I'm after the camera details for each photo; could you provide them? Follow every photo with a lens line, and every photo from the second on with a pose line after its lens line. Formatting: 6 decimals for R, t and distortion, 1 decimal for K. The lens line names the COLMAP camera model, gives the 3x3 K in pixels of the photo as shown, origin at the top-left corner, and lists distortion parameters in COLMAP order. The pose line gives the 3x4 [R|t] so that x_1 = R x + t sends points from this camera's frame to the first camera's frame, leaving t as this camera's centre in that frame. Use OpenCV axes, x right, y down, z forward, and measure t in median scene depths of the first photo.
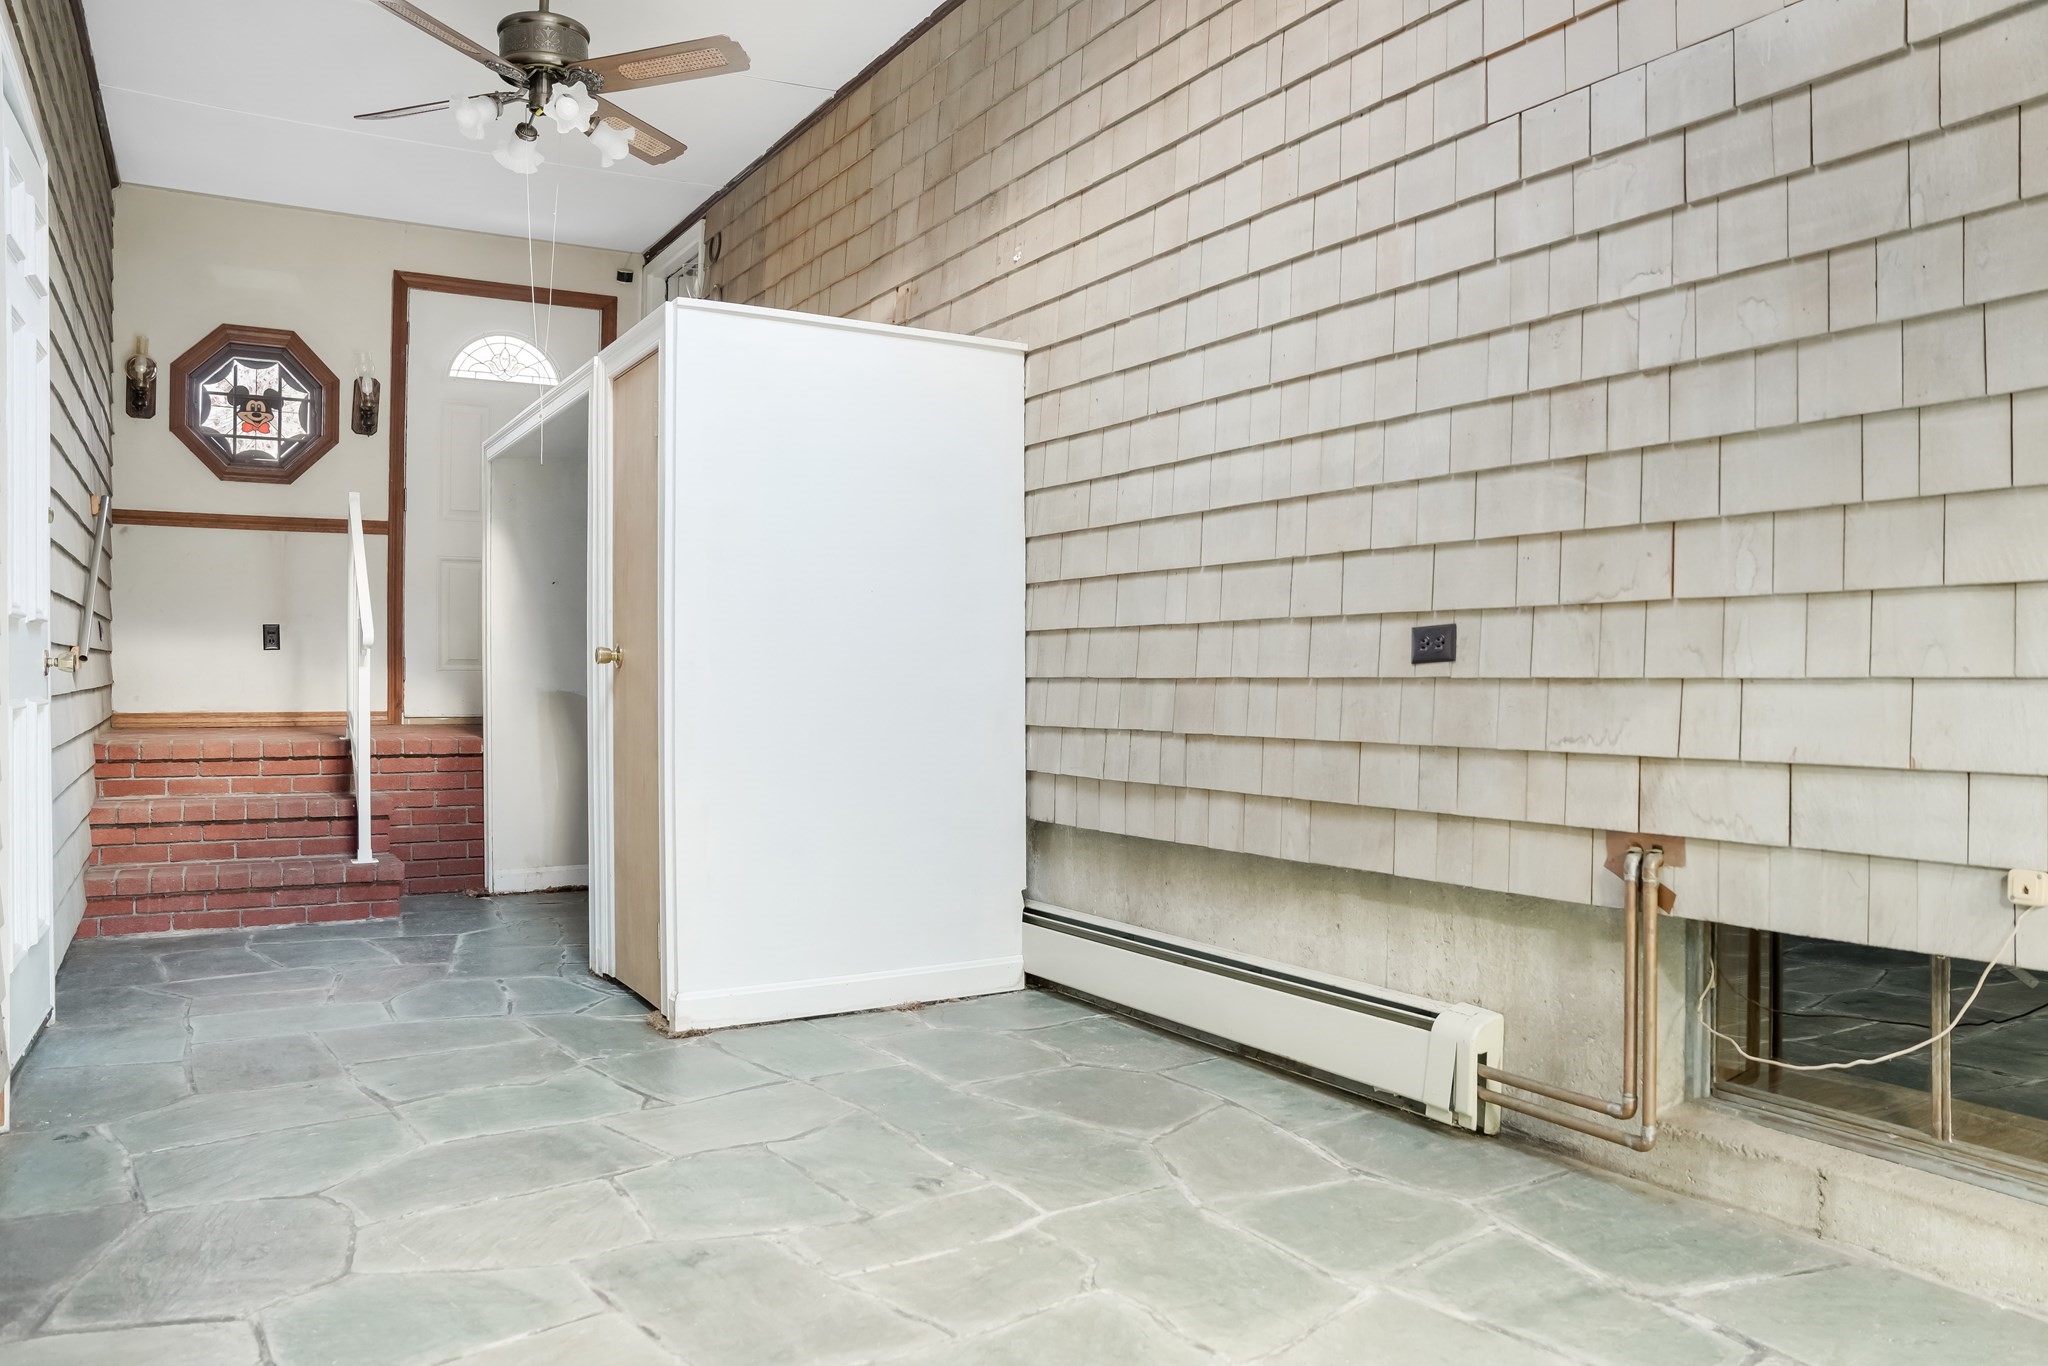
lens RADIAL K [[1467.7, 0, 1024.0], [0, 1467.7, 683.0], [0, 0, 1]] dist [-0.157763, 0.121347]
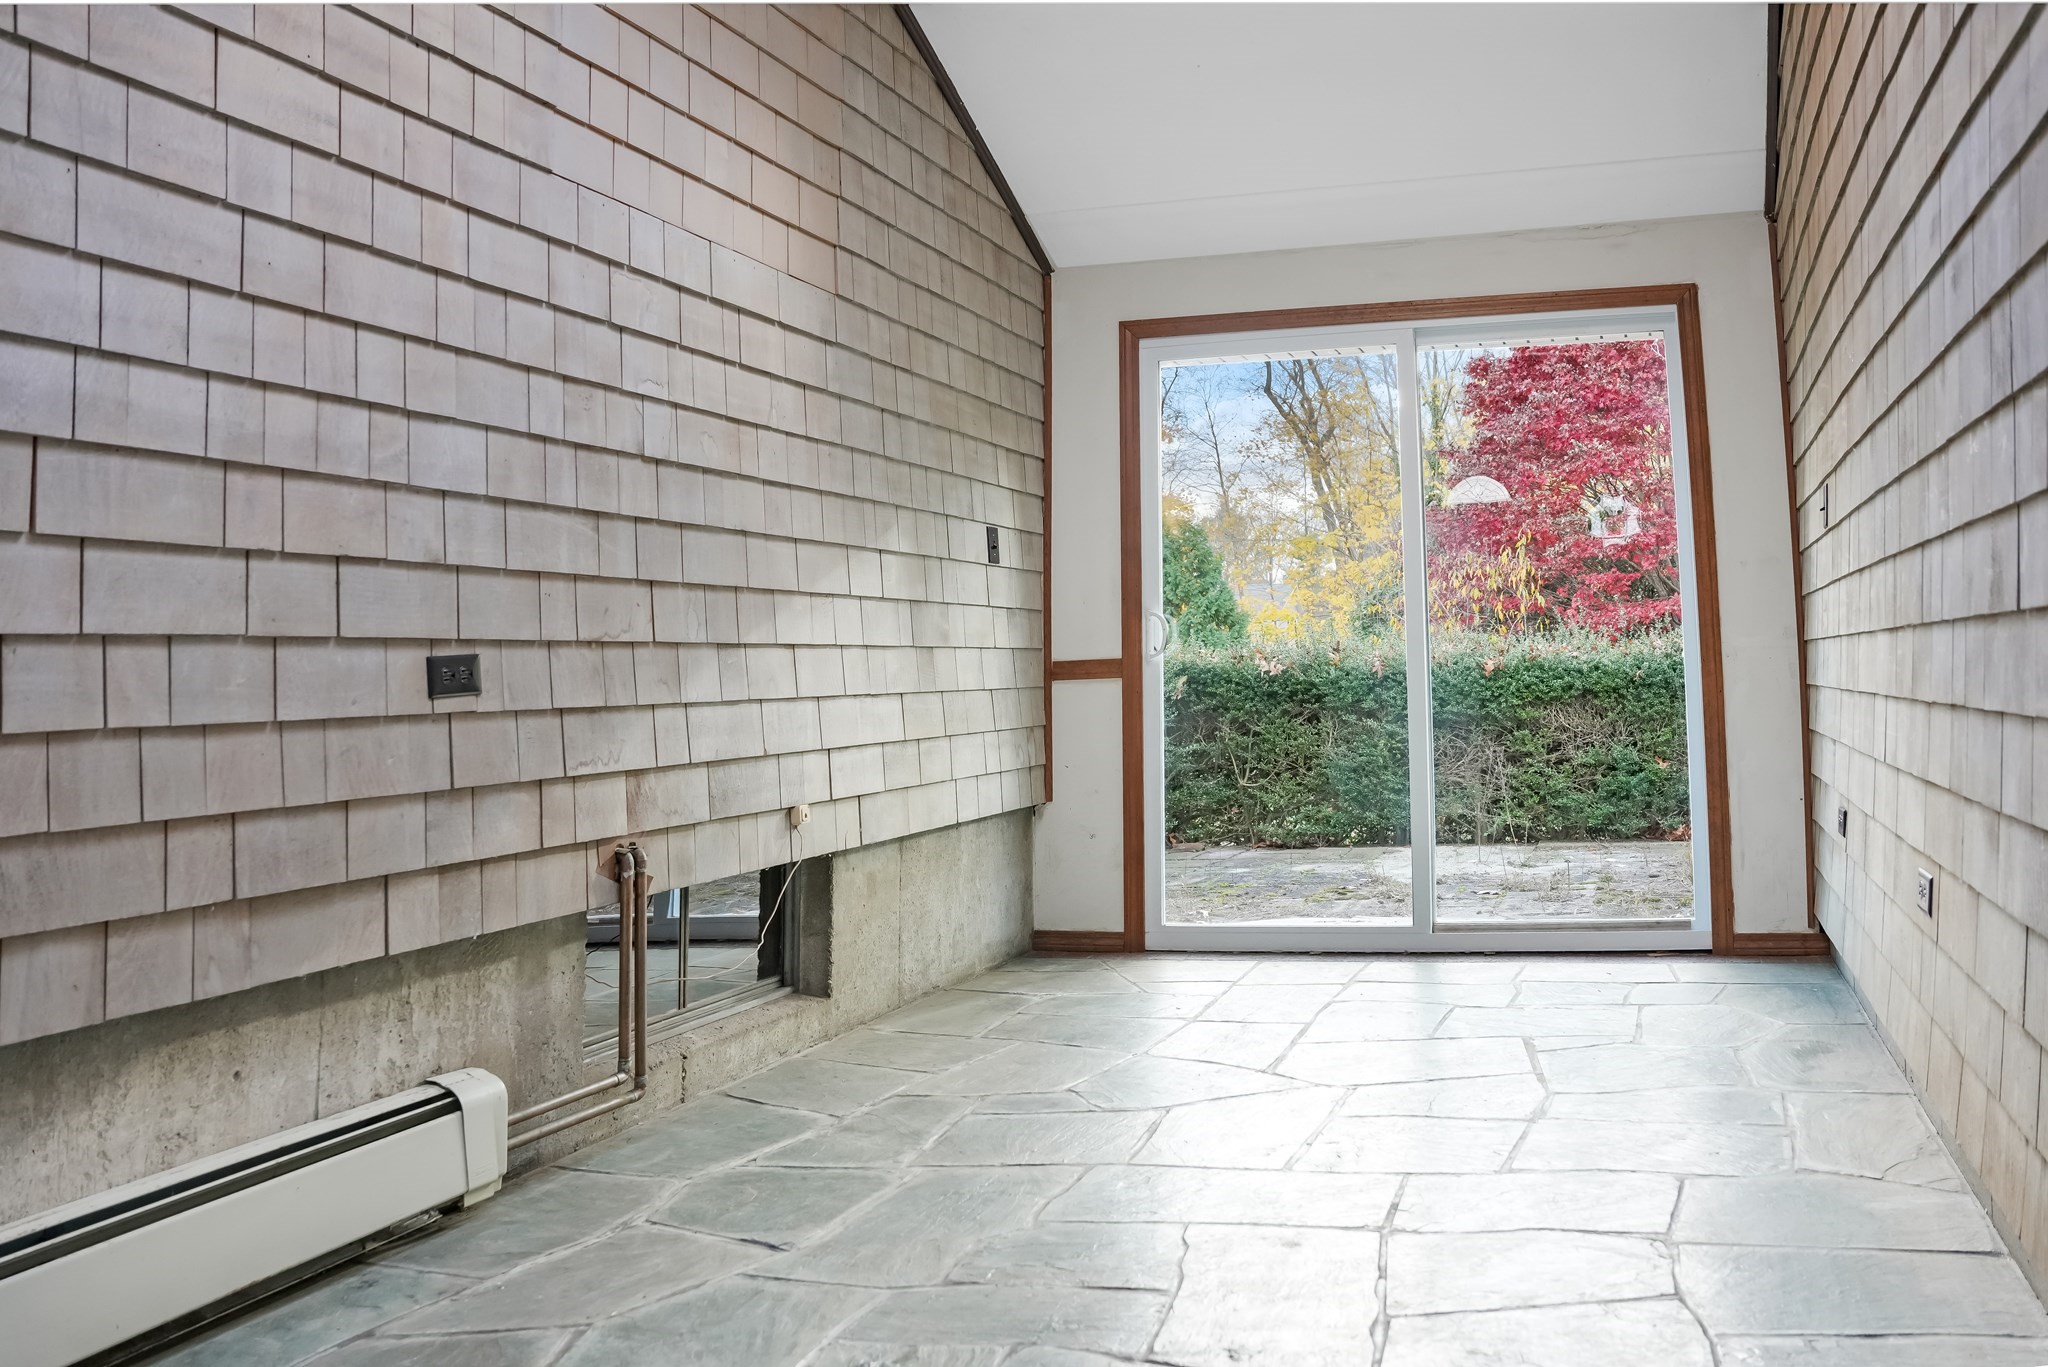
lens RADIAL K [[1467.7, 0, 1024.0], [0, 1467.7, 683.5], [0, 0, 1]] dist [-0.157763, 0.121347]
pose [[-0.585075, 0.023688, 0.810633, -0.644938], [0.044055, 0.999026, 0.002603, -0.008934], [-0.809782, 0.037235, -0.585548, 1.228632]]
